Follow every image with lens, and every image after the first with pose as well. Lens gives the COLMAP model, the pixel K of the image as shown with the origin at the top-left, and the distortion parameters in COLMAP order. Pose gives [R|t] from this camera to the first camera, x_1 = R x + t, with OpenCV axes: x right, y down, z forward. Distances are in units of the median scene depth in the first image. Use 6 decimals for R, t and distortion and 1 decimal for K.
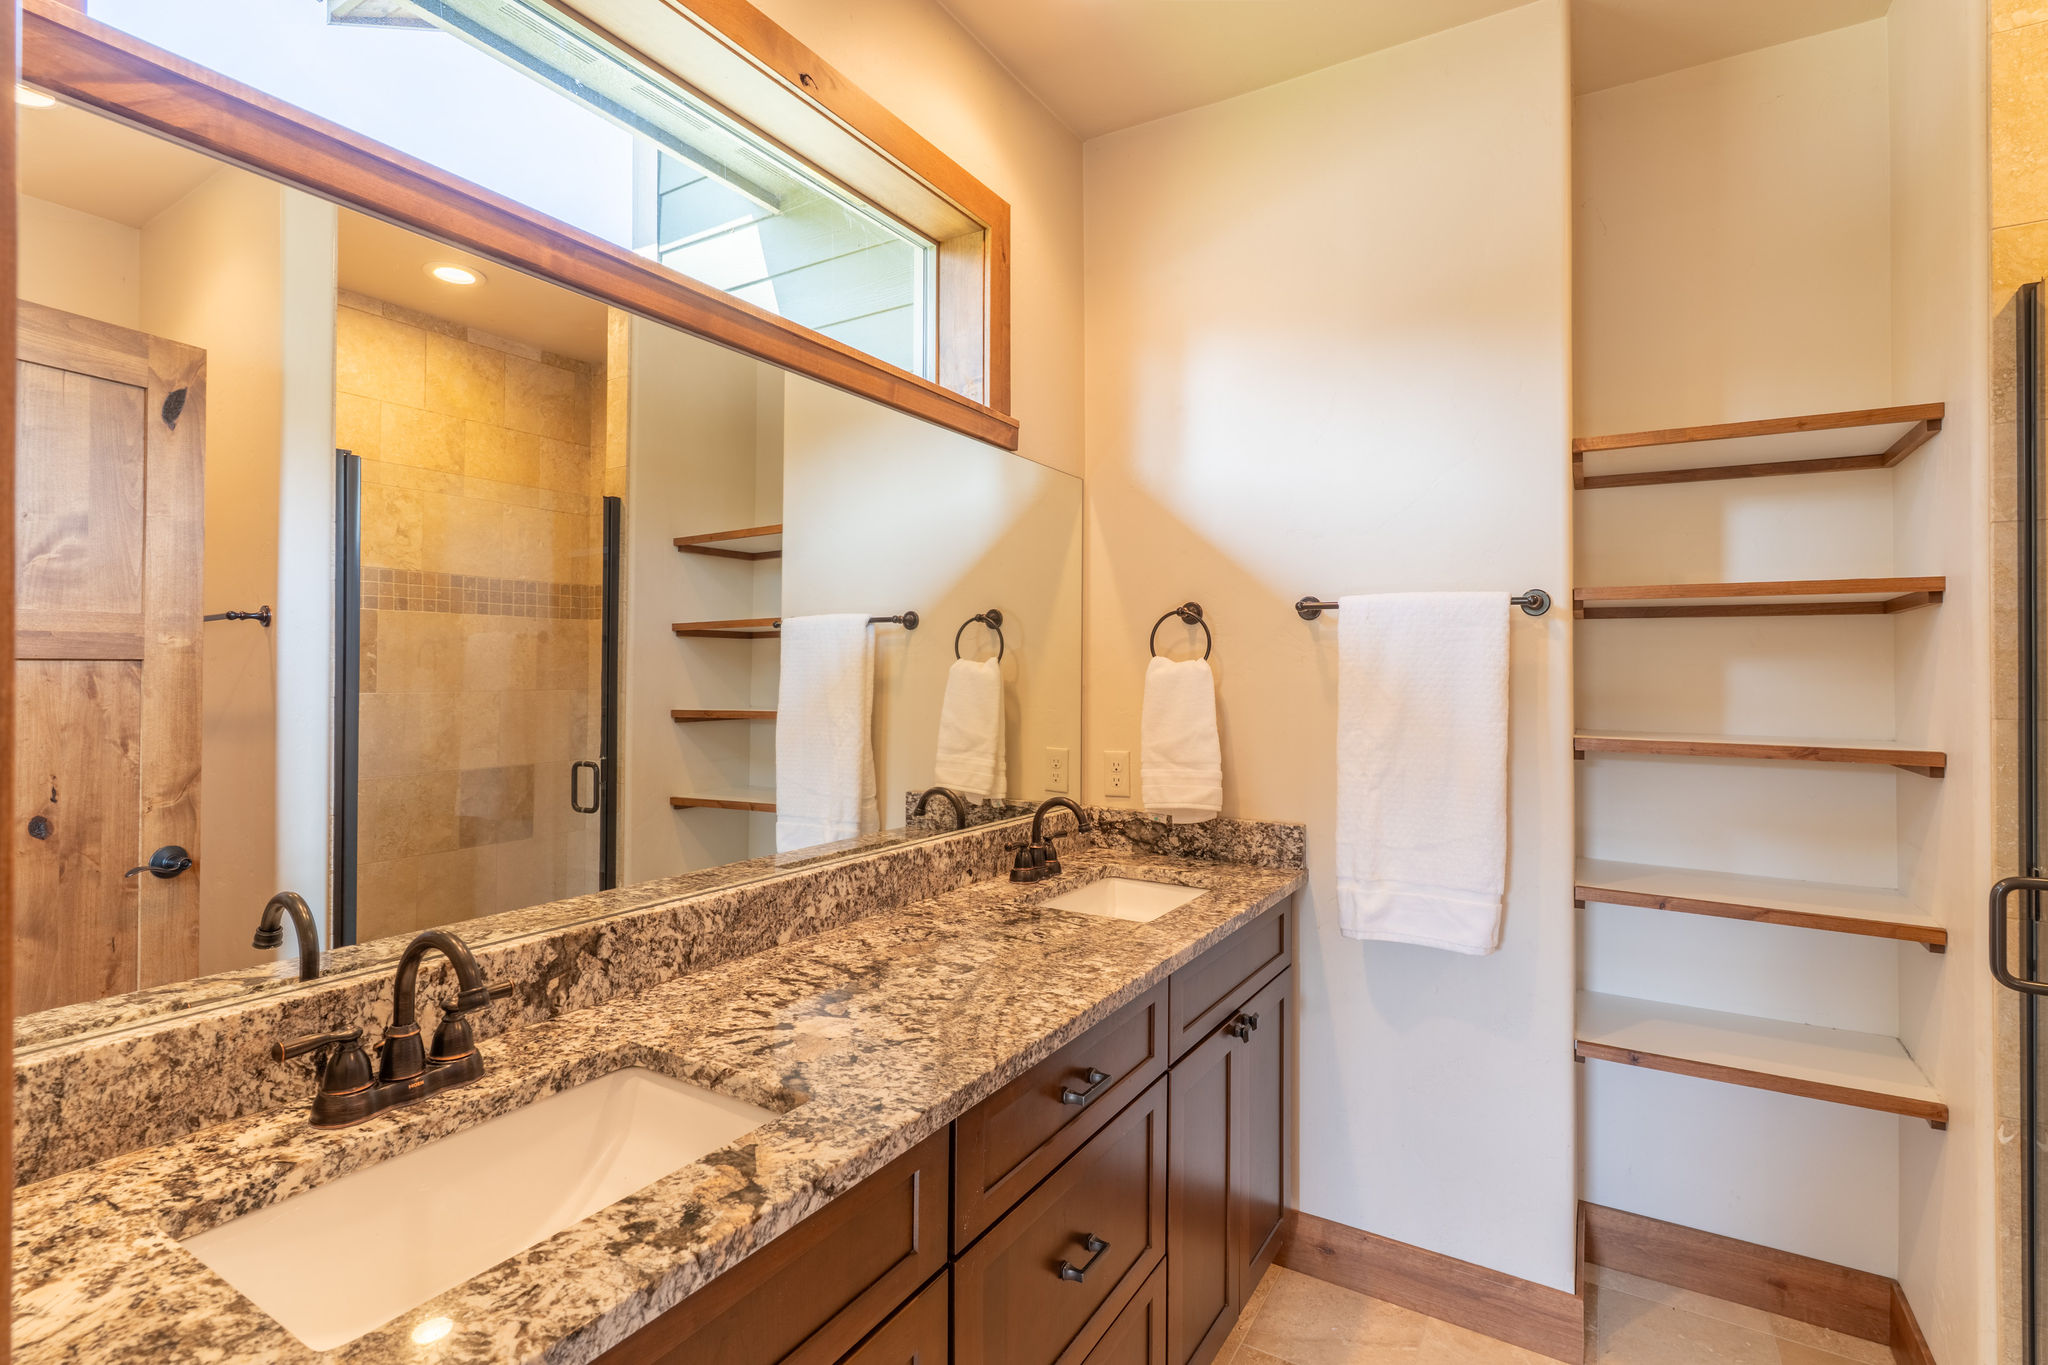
lens RADIAL K [[972.3, 0, 1022.6], [0, 972.3, 672.3], [0, 0, 1]] dist [0.002133, 0.000218]
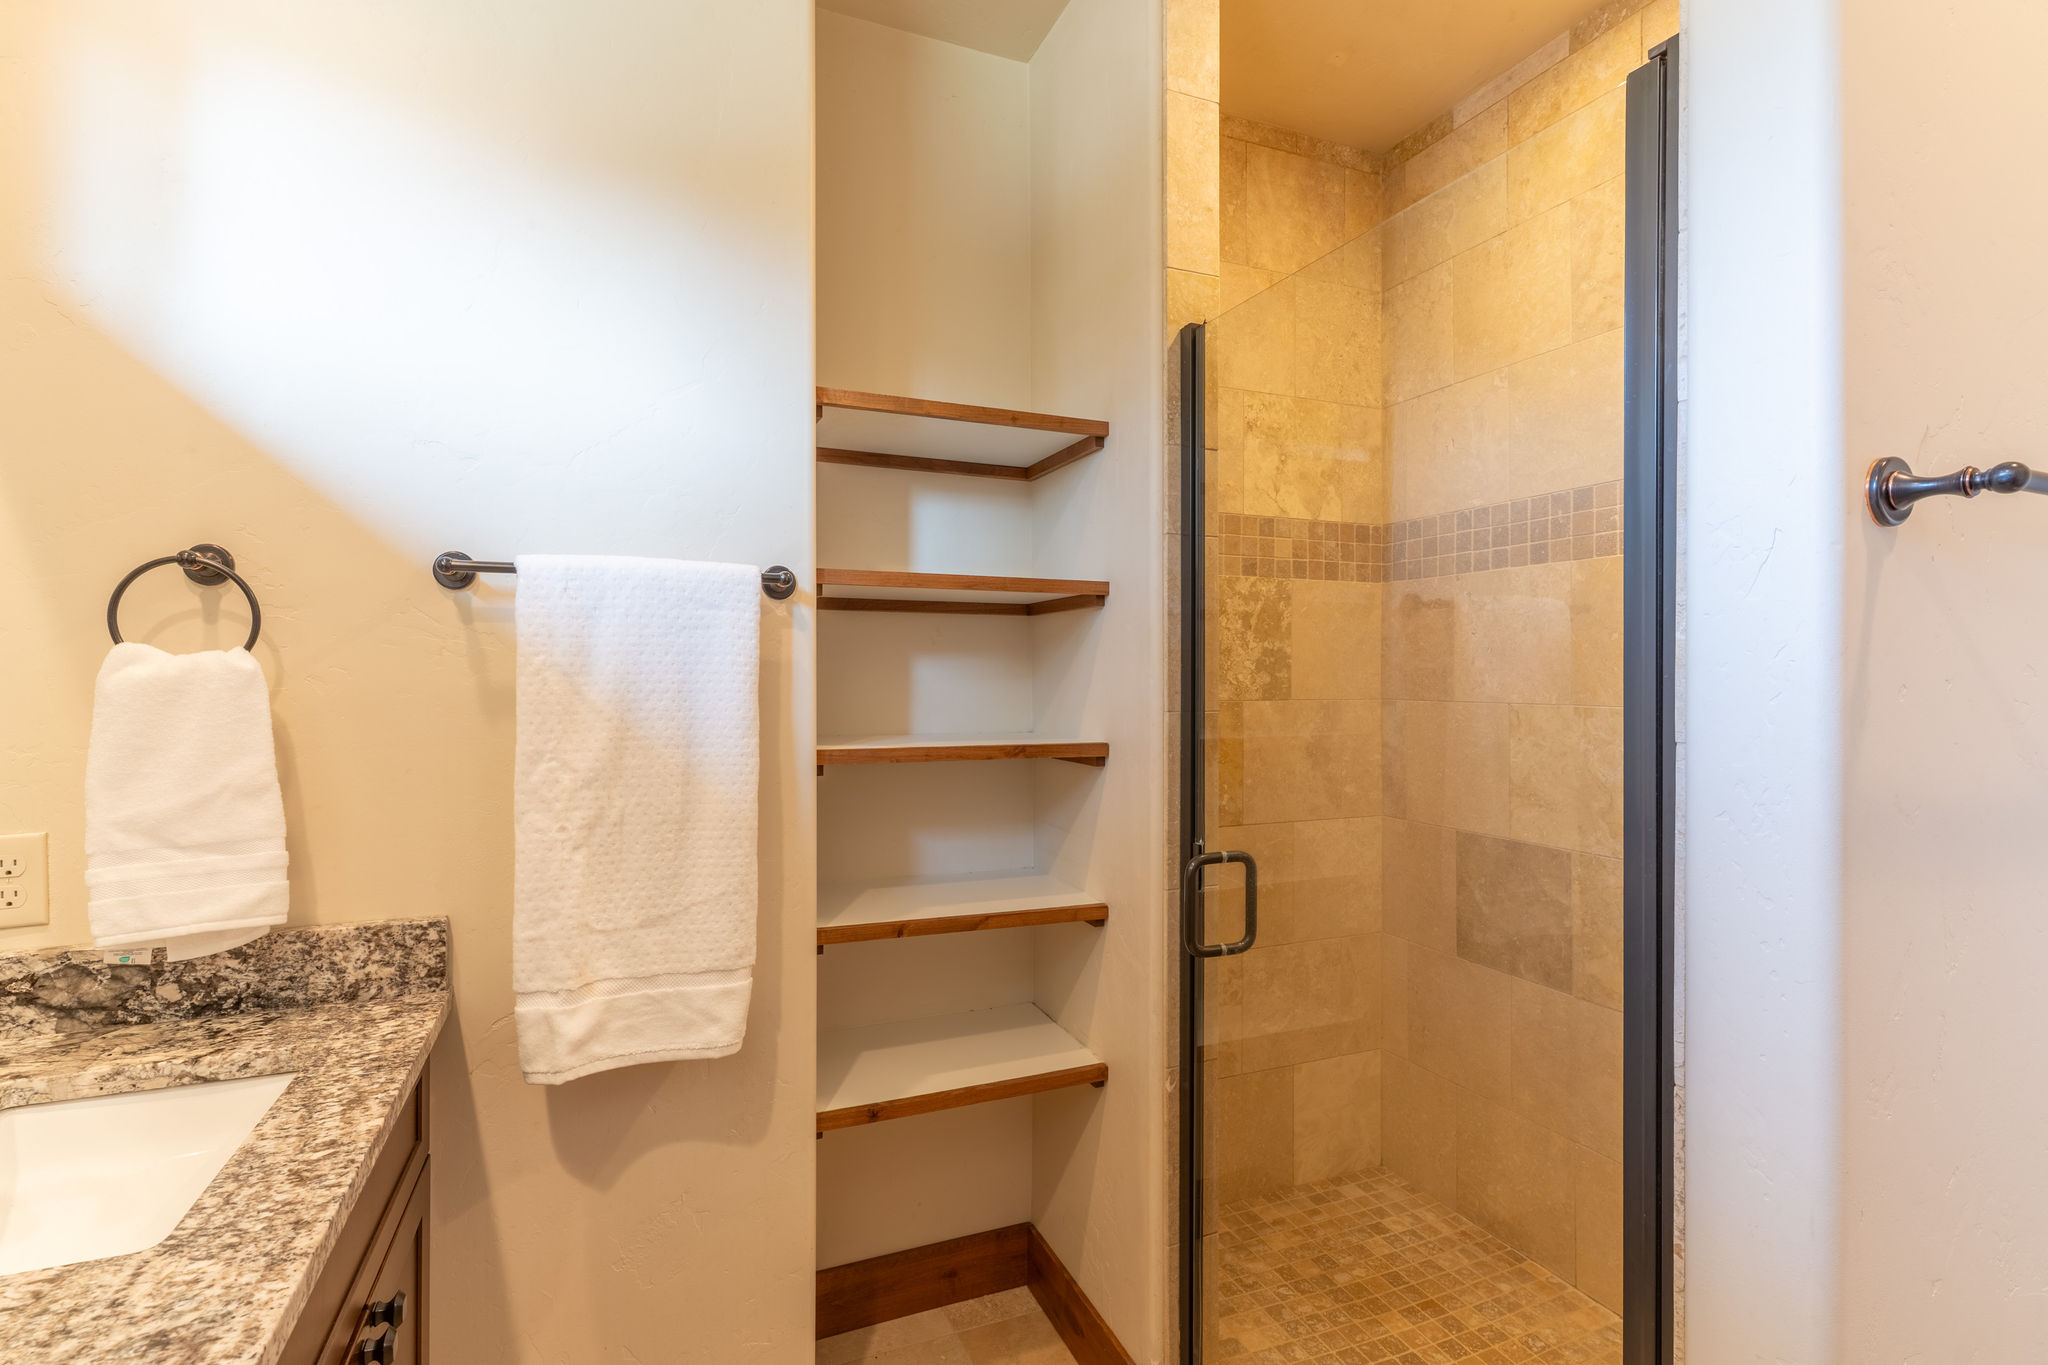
lens RADIAL K [[972.3, 0, 1010.4], [0, 972.3, 671.2], [0, 0, 1]] dist [0.002133, 0.000218]
pose [[0.596972, -0.004939, 0.802247, 0.005110], [0.002457, 0.999988, 0.004328, -0.002659], [-0.802258, -0.000612, 0.596977, 0.339851]]
